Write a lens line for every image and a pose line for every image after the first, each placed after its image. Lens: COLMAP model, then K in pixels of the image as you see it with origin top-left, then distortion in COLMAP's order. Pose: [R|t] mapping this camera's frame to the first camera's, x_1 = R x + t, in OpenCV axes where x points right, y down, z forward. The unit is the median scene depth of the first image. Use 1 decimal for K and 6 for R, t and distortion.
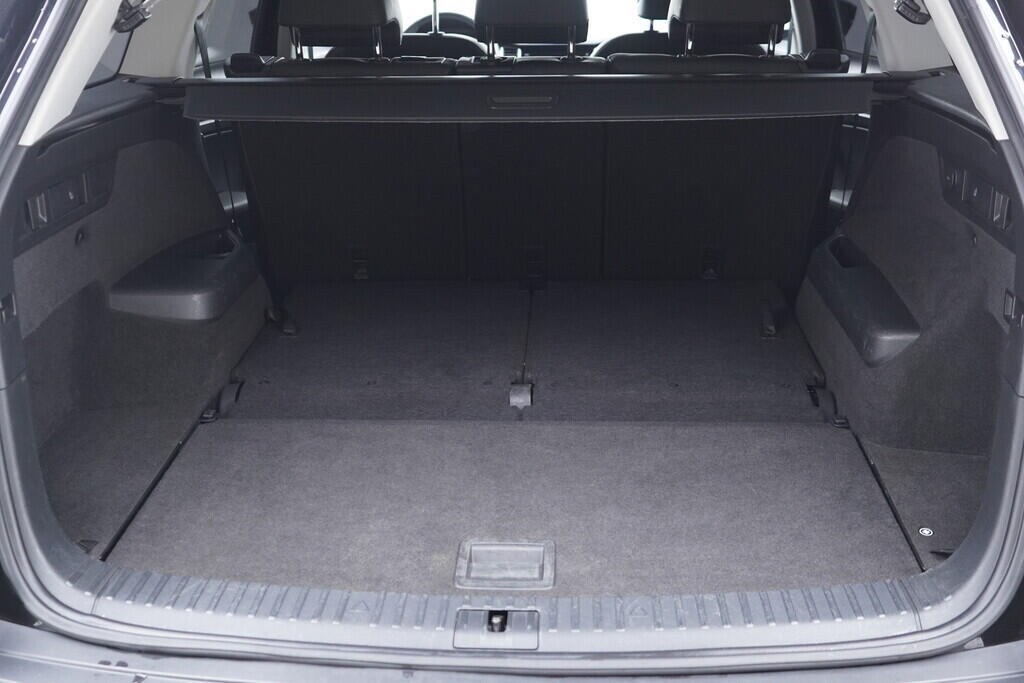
lens RADIAL K [[1042.9, 0, 511.7], [0, 1042.9, 340.7], [0, 0, 1]] dist [0.003283, 0.000000]
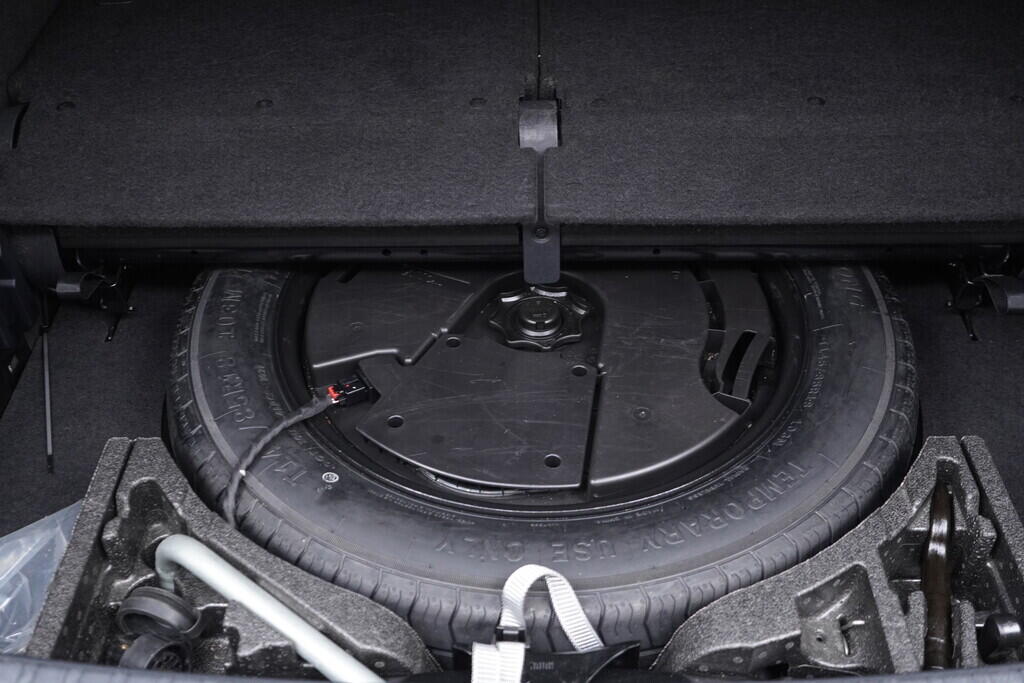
lens RADIAL K [[1042.9, 0, 512.2], [0, 1042.9, 342.4], [0, 0, 1]] dist [0.003283, 0.000000]
pose [[0.999175, -0.025049, 0.031971, -0.025261], [0.011847, 0.932685, 0.360496, -0.038573], [-0.038849, -0.359820, 0.932212, 0.443253]]
